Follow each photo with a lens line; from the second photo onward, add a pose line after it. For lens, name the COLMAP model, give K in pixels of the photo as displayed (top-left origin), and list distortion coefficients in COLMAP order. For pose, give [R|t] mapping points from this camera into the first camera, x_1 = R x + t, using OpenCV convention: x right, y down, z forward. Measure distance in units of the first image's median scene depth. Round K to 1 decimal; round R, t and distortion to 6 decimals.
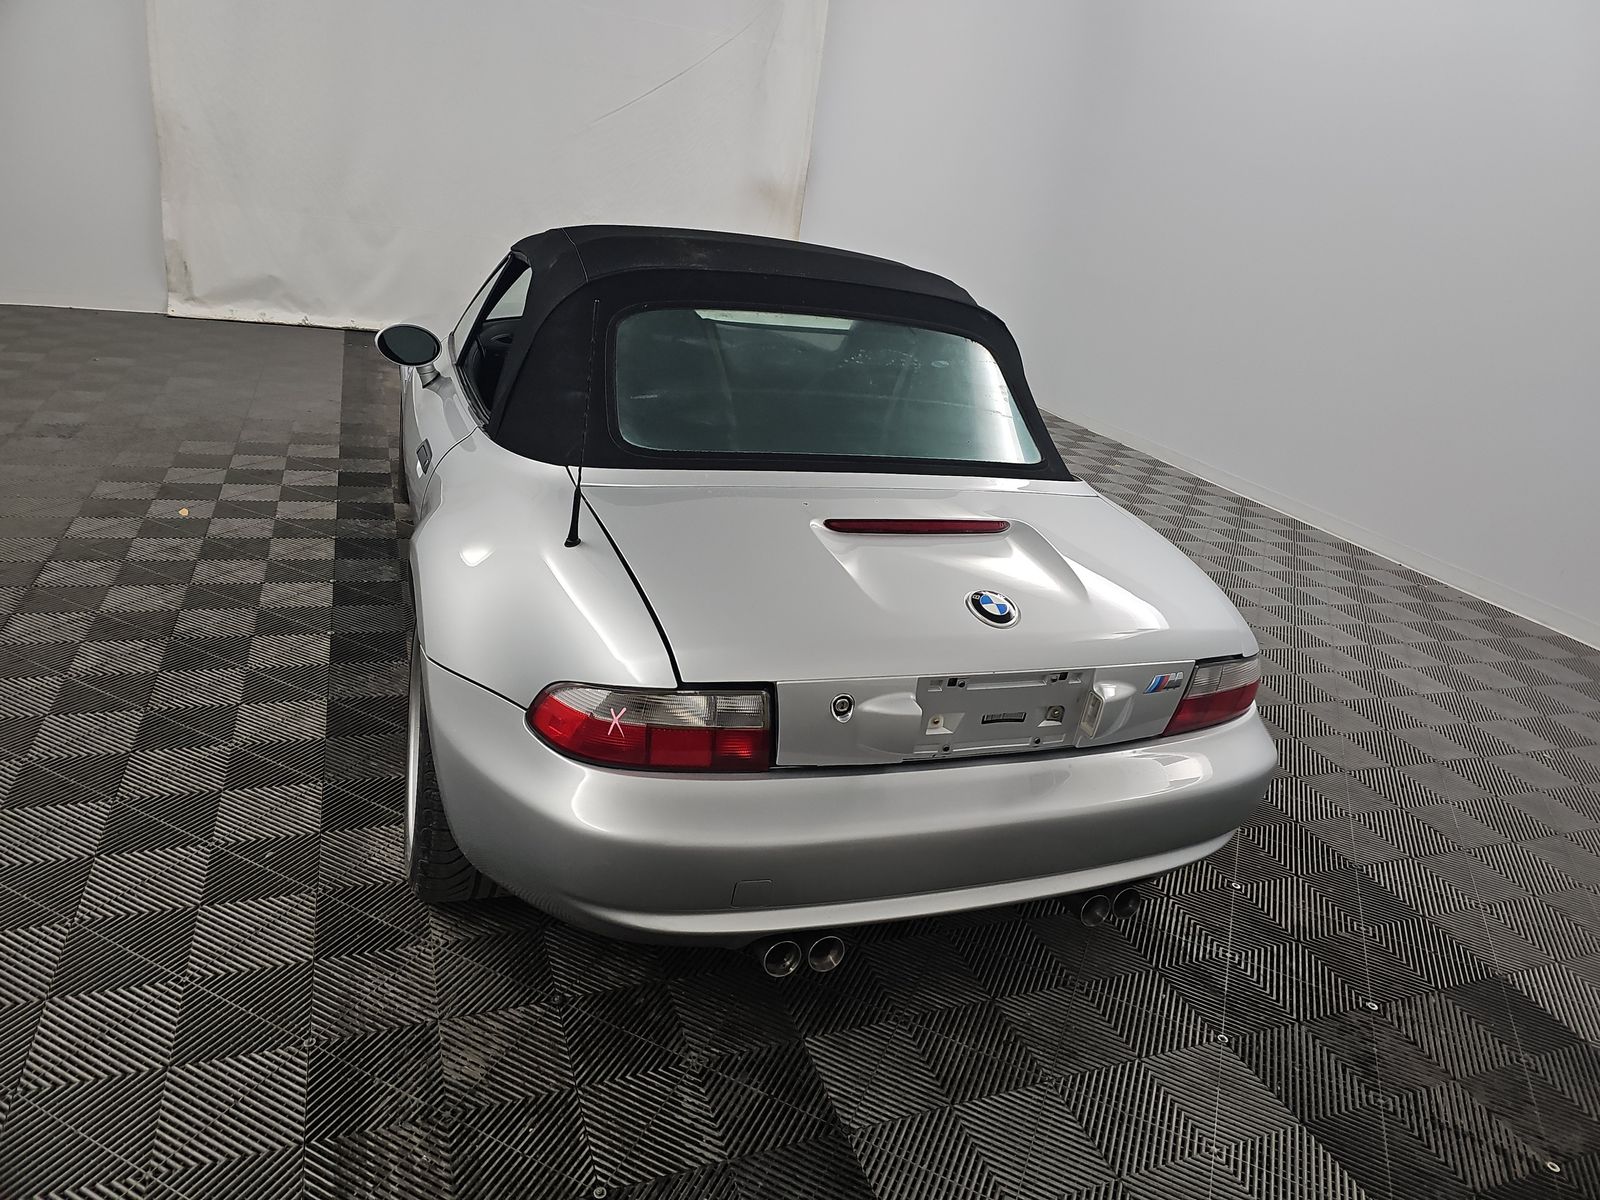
lens RADIAL K [[1068.3, 0, 807.9], [0, 1068.3, 602.0], [0, 0, 1]] dist [0.021570, -0.003932]
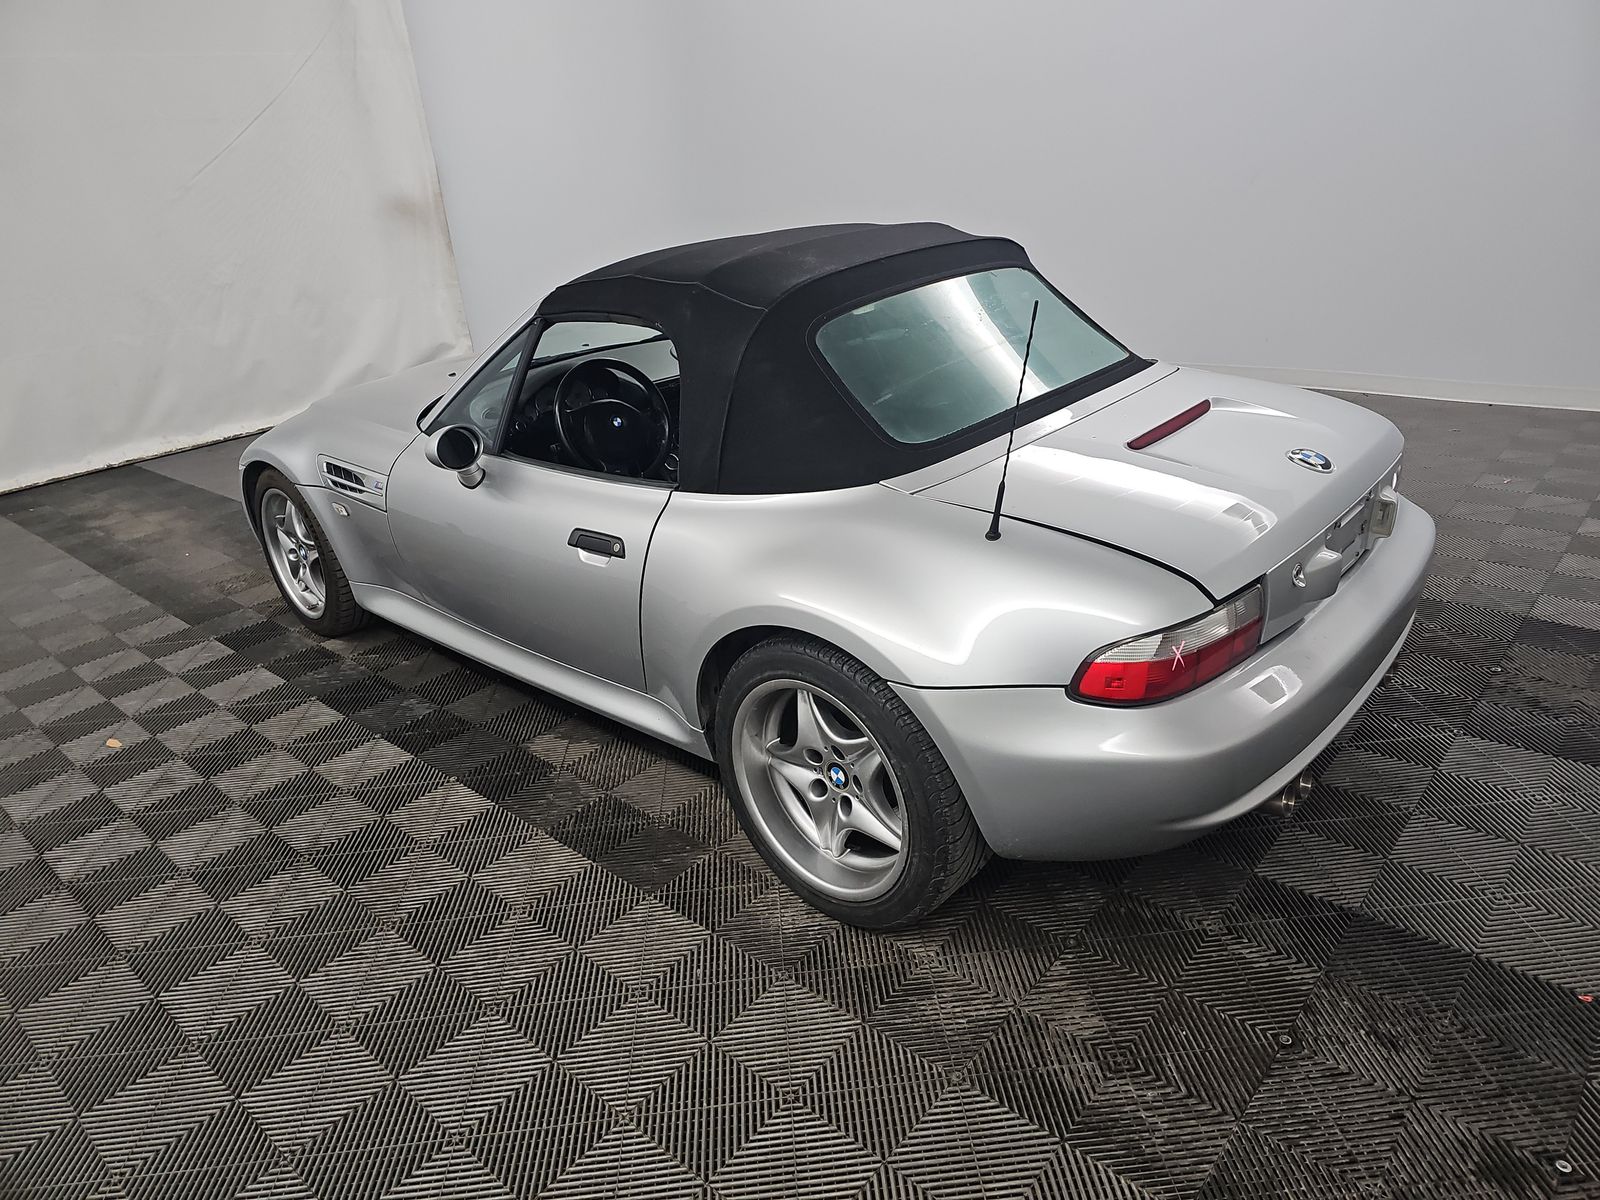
lens RADIAL K [[1068.3, 0, 807.9], [0, 1068.3, 602.0], [0, 0, 1]] dist [0.021570, -0.003932]
pose [[0.868390, -0.373937, 0.325683, -0.400253], [0.359999, 0.927077, 0.104543, -0.091828], [-0.341026, 0.026462, 0.939681, 0.036522]]
